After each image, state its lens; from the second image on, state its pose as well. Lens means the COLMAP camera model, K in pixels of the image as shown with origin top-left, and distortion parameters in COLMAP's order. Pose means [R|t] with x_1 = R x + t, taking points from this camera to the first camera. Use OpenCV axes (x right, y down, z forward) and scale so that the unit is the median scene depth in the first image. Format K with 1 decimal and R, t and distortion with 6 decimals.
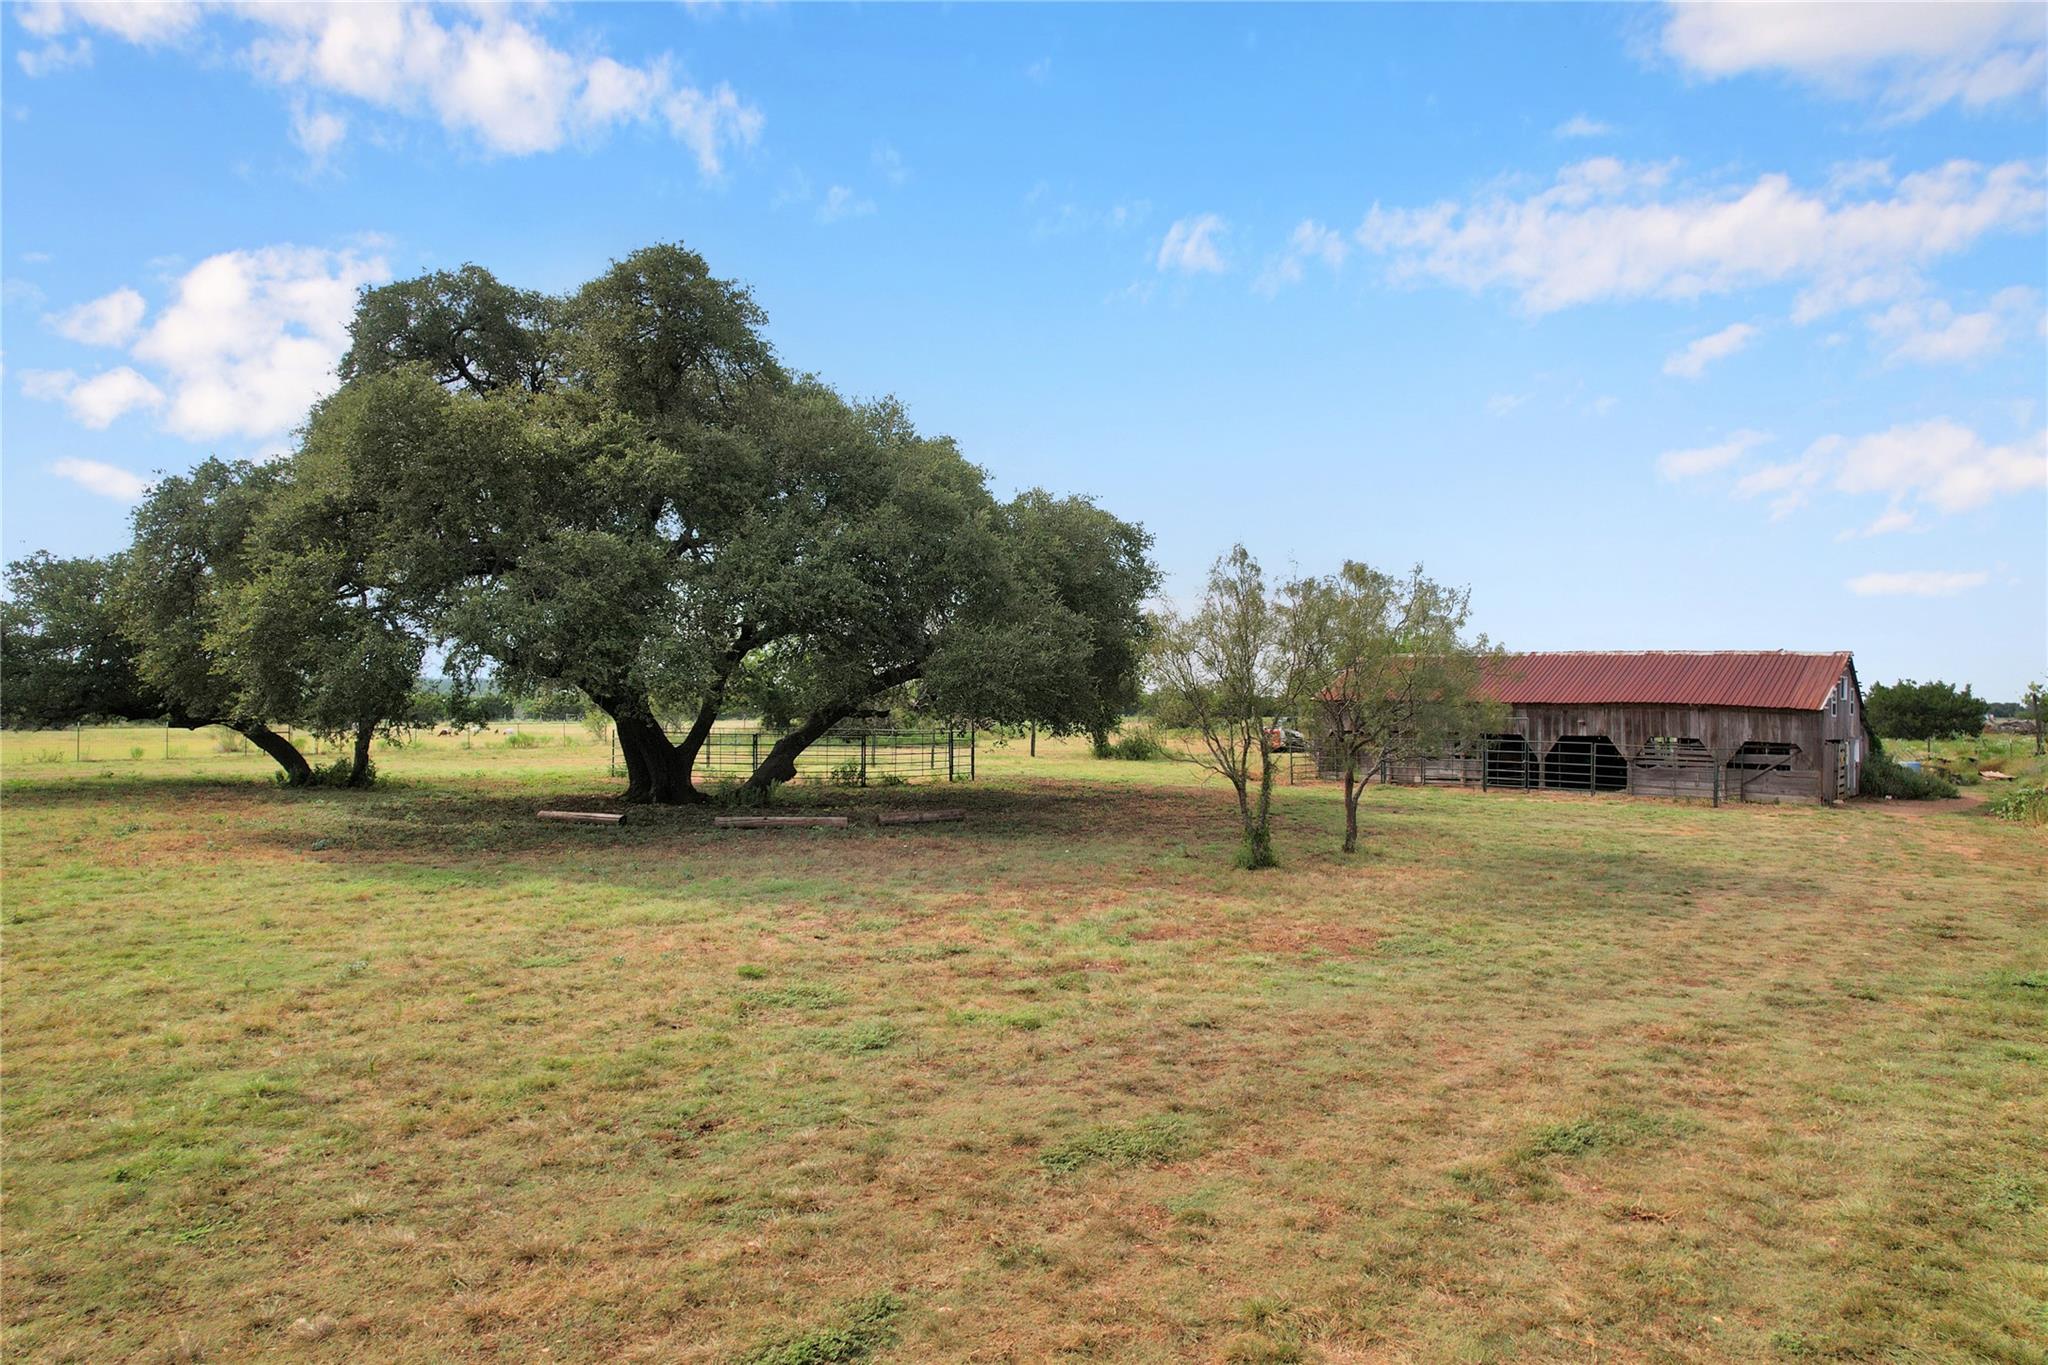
lens RADIAL K [[1446.1, 0, 1024.0], [0, 1446.1, 682.5], [0, 0, 1]] dist [-0.000543, 0.001679]
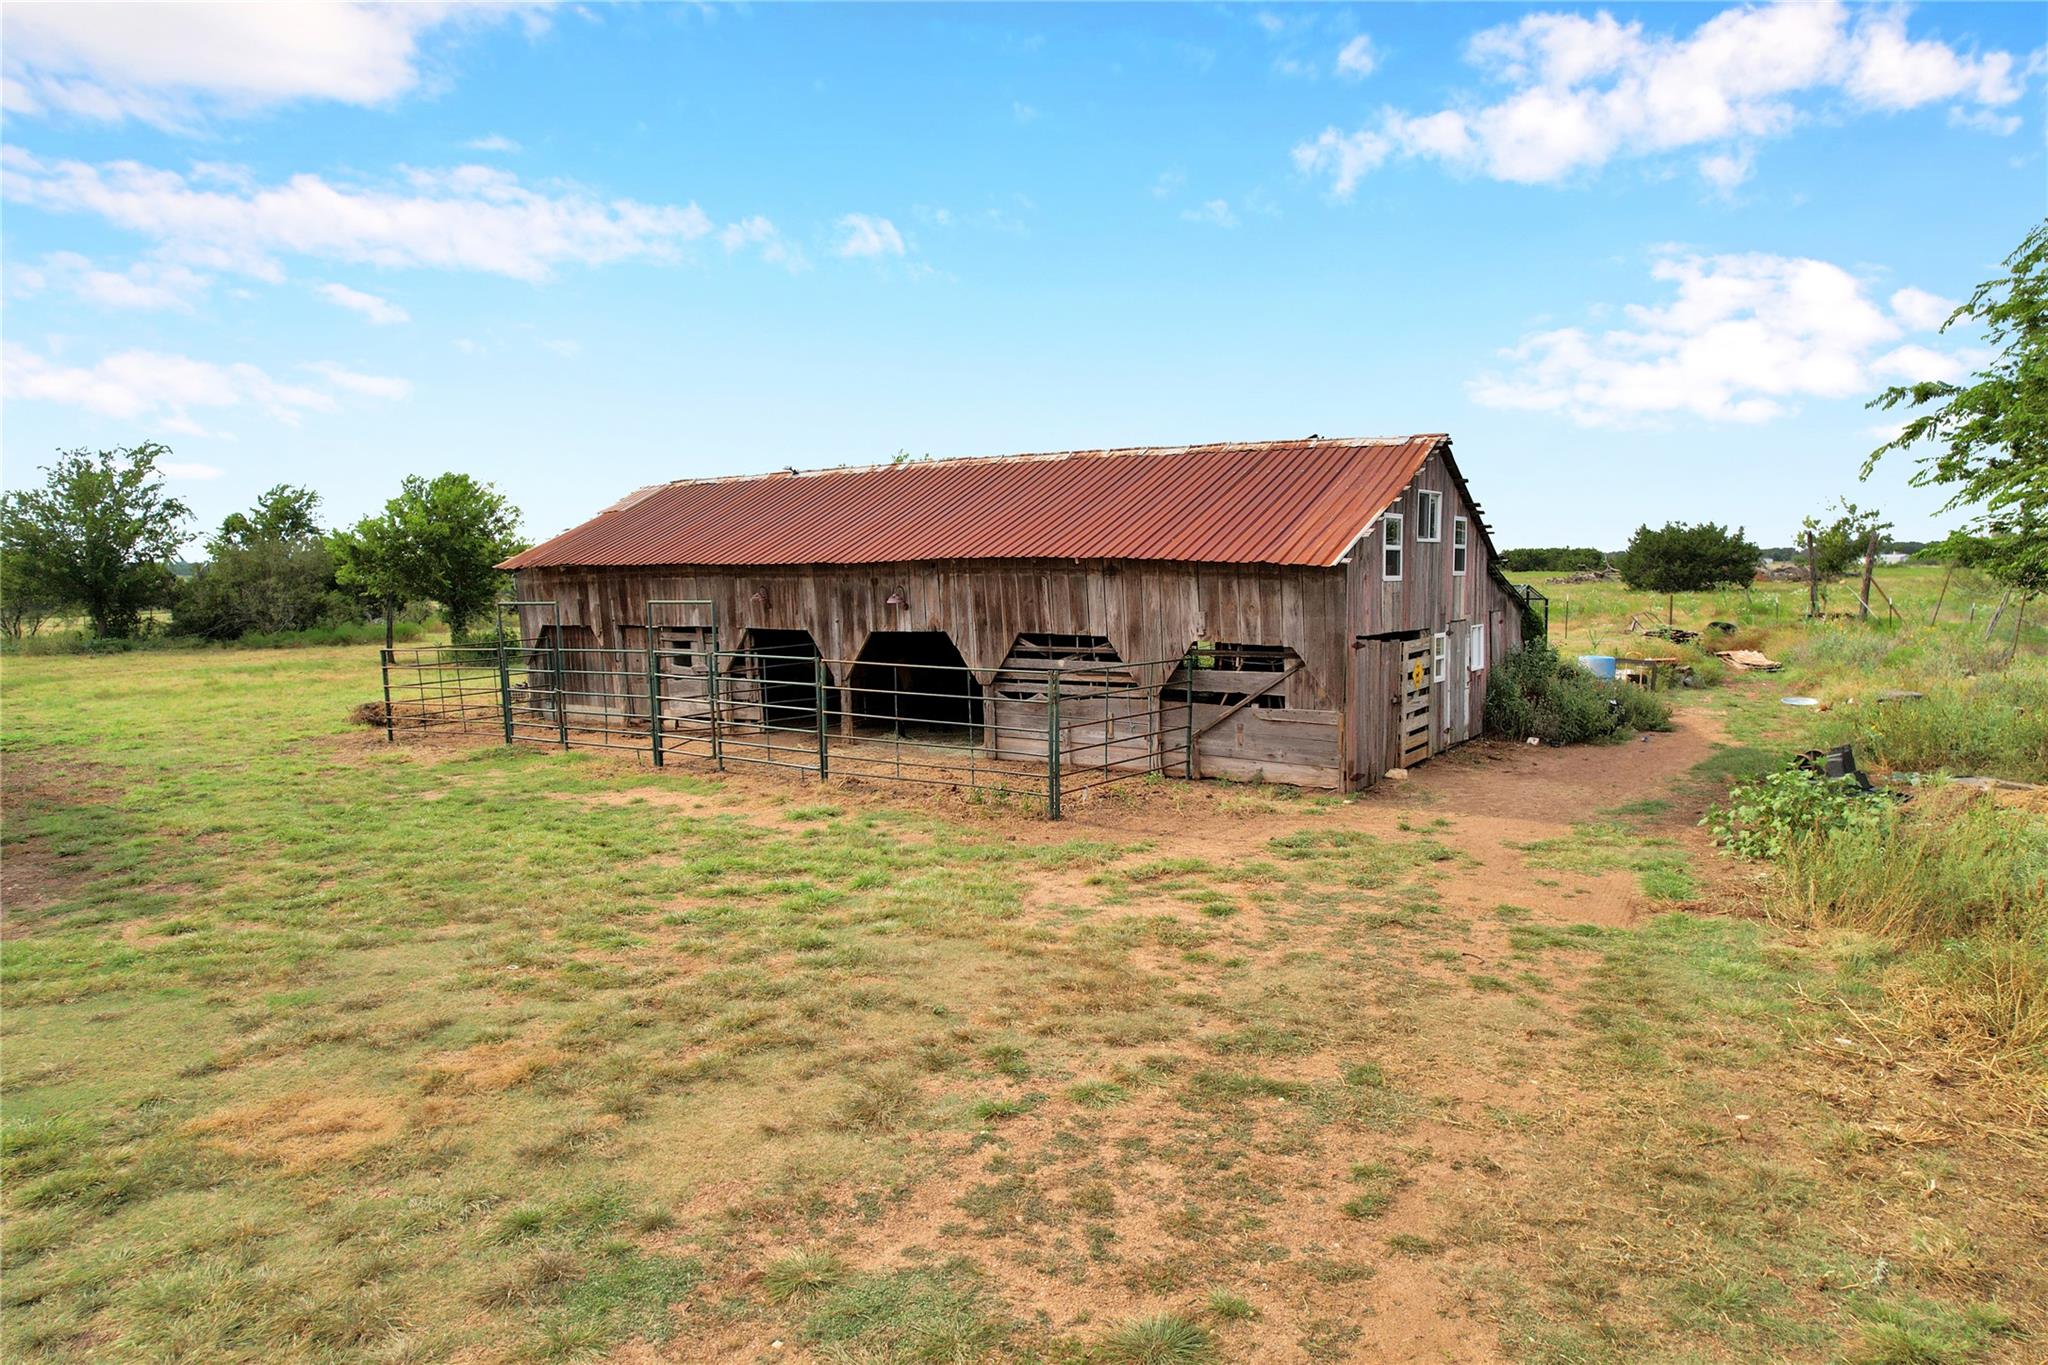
lens RADIAL K [[1446.1, 0, 1024.0], [0, 1446.1, 682.5], [0, 0, 1]] dist [-0.000543, 0.001679]
pose [[0.993282, -0.030090, 0.111734, 0.373685], [0.019335, 0.995182, 0.096120, 0.009333], [-0.114088, -0.093314, 0.989079, 0.537874]]
